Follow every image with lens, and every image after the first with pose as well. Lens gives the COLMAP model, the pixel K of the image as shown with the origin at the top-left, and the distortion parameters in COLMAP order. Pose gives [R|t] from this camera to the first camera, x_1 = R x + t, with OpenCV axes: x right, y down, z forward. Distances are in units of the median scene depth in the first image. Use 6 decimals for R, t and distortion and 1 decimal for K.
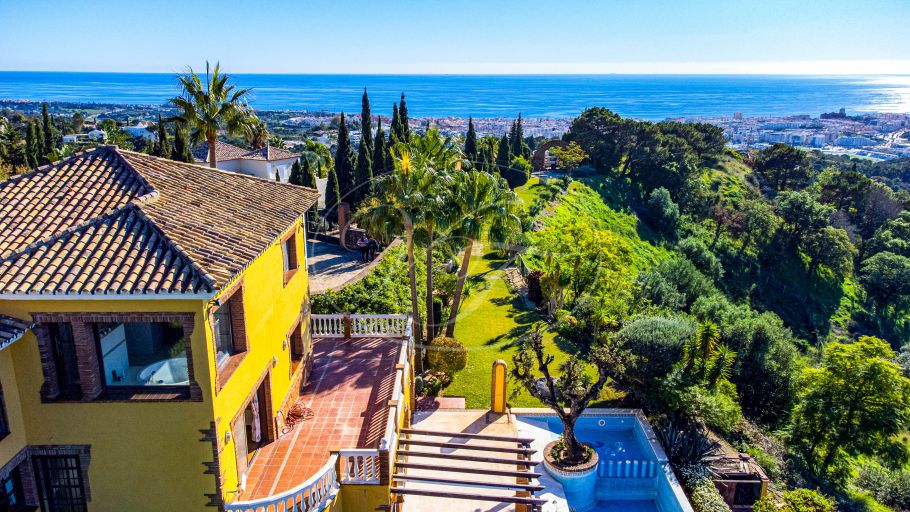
lens RADIAL K [[671.6, 0, 452.3], [0, 671.6, 265.0], [0, 0, 1]] dist [0.043301, 0.034685]
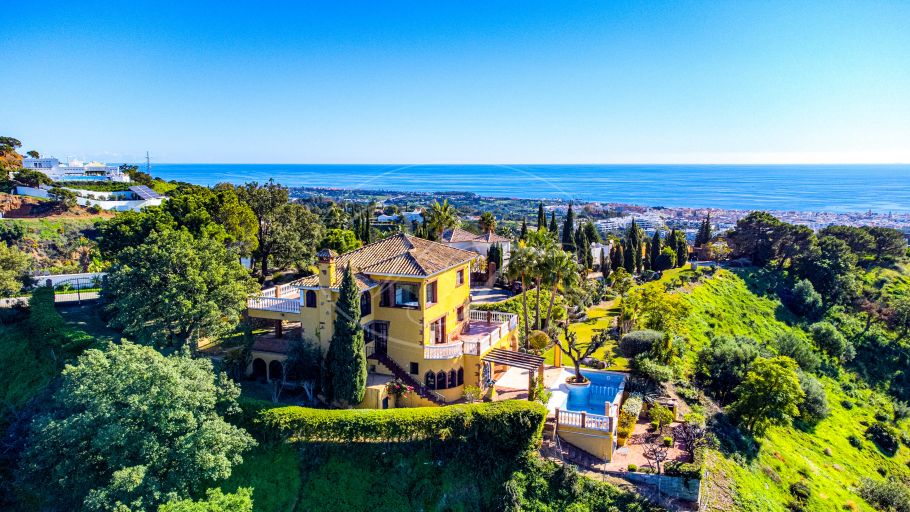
lens RADIAL K [[671.6, 0, 452.3], [0, 671.6, 265.0], [0, 0, 1]] dist [0.043301, 0.034685]
pose [[0.932451, 0.056630, -0.356831, 0.164608], [-0.101468, 0.988937, -0.108204, 0.056536], [0.346755, 0.137102, 0.927881, -0.357206]]
